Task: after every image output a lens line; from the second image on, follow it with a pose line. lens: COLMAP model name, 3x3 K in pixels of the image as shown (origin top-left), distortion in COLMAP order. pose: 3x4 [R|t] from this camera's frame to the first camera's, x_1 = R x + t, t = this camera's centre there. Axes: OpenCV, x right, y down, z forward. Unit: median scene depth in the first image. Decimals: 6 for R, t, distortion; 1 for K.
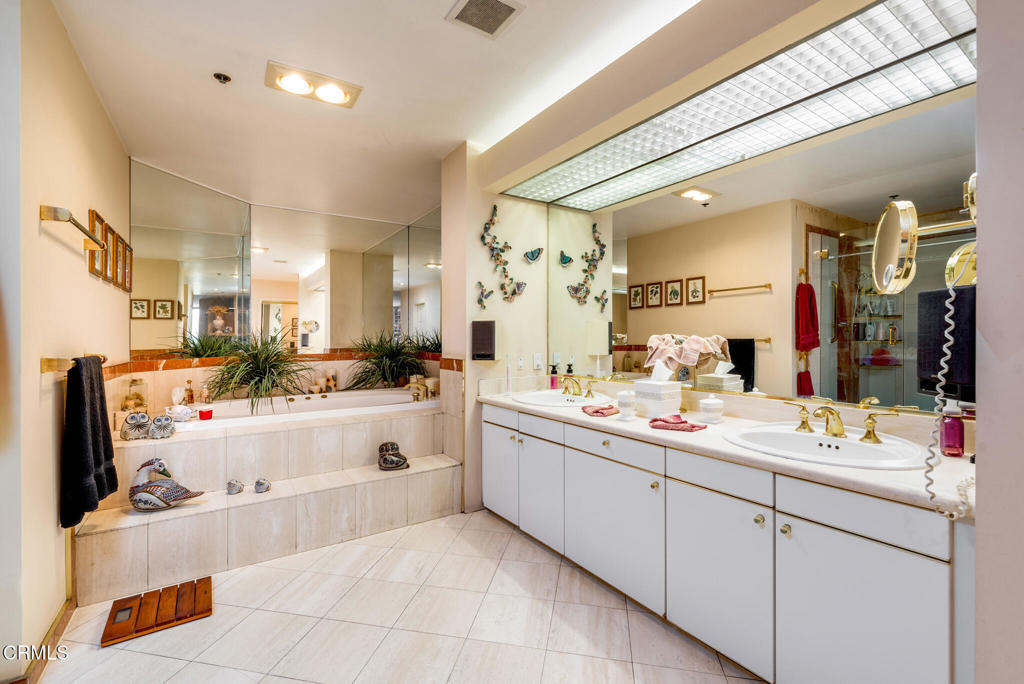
lens RADIAL K [[442.8, 0, 512.0], [0, 442.8, 342.0], [0, 0, 1]] dist [0.027258, 0.000294]
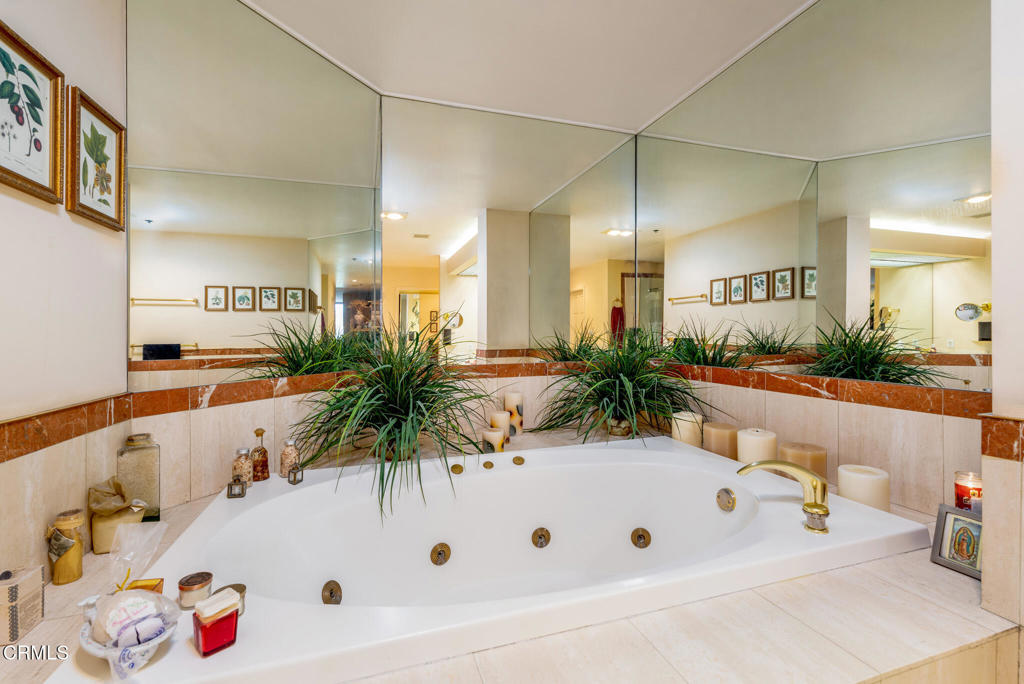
lens RADIAL K [[442.8, 0, 512.0], [0, 442.8, 342.0], [0, 0, 1]] dist [0.027258, 0.000294]
pose [[0.966165, 0.008286, -0.257791, -0.187682], [-0.005811, 0.999929, 0.010362, -0.004812], [0.257858, -0.008514, 0.966145, 0.331907]]
